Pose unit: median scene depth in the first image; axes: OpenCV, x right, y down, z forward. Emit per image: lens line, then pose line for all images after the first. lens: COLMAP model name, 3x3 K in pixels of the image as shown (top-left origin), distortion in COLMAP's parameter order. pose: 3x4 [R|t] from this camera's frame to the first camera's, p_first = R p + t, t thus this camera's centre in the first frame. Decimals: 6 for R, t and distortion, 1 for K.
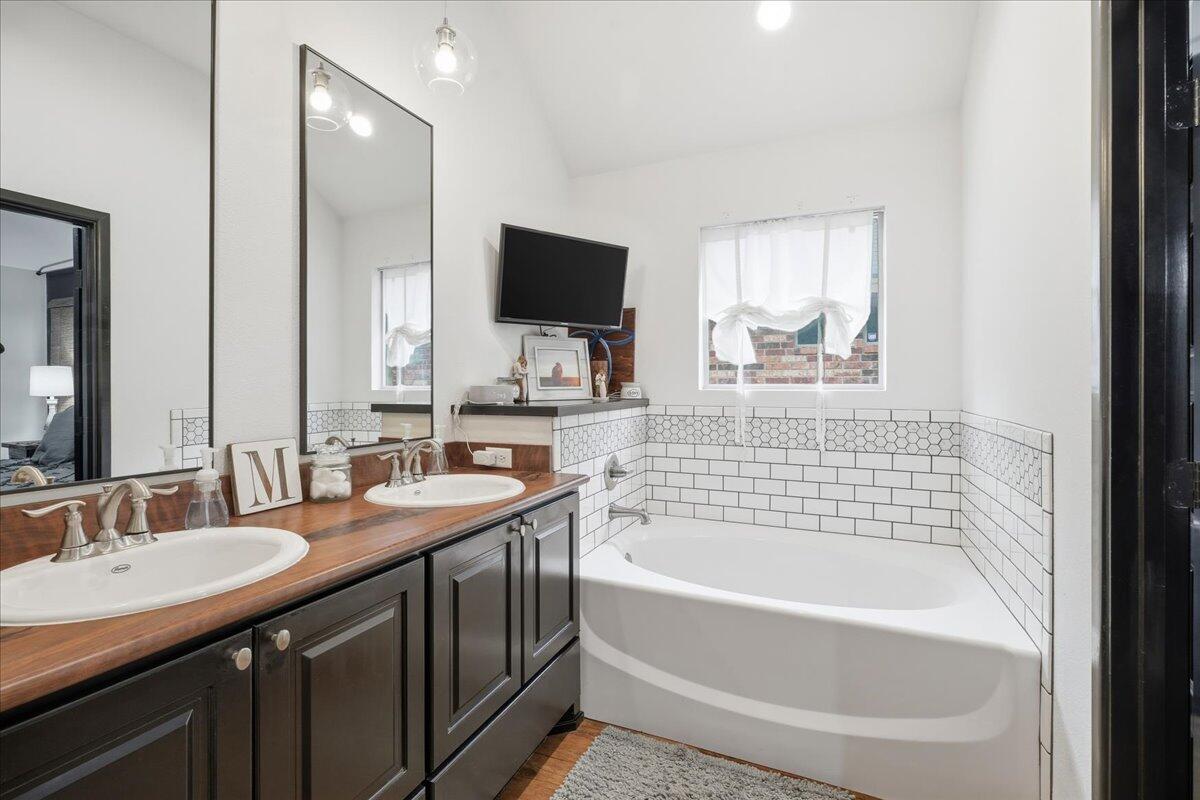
lens RADIAL K [[543.6, 0, 596.5], [0, 543.6, 387.7], [0, 0, 1]] dist [-0.002500, -0.000190]
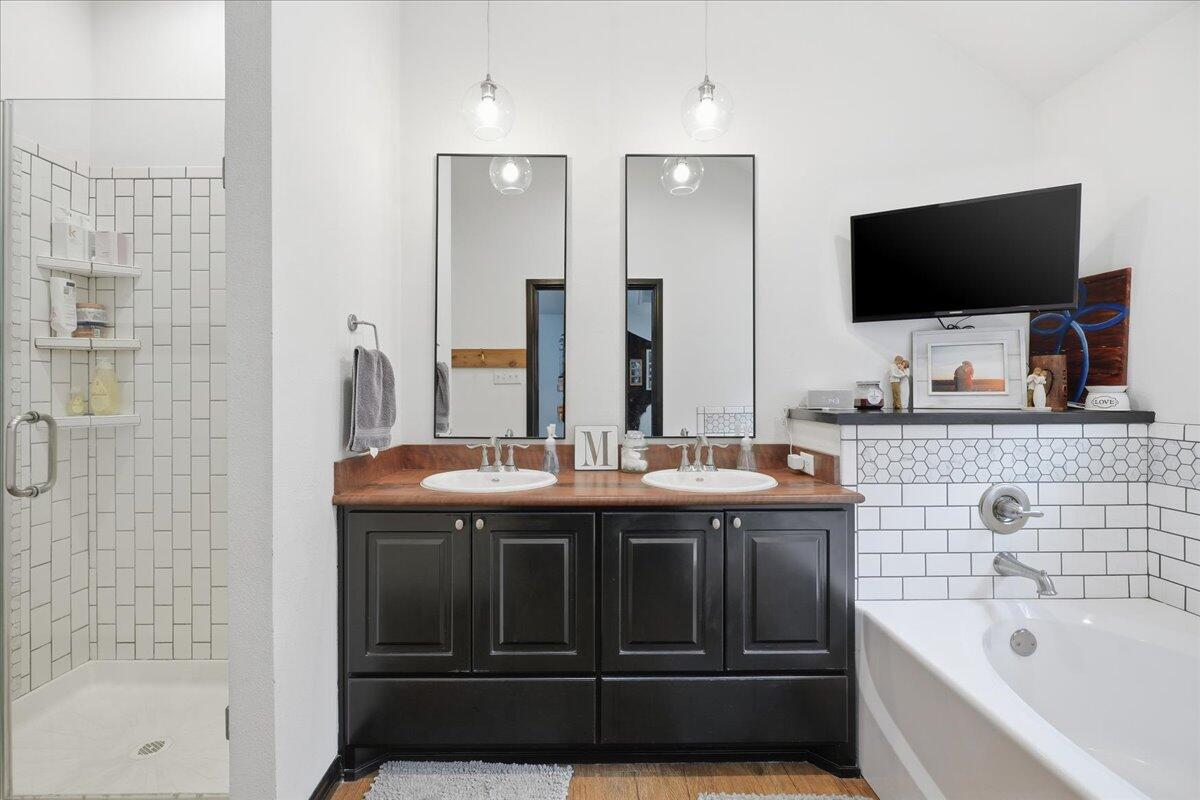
lens RADIAL K [[536.8, 0, 597.1], [0, 536.8, 394.5], [0, 0, 1]] dist [-0.002138, -0.000137]
pose [[0.417144, 0.005028, -0.908826, 0.460946], [-0.004506, 0.999984, 0.003464, 0.001740], [0.908829, 0.002650, 0.417160, 0.213426]]
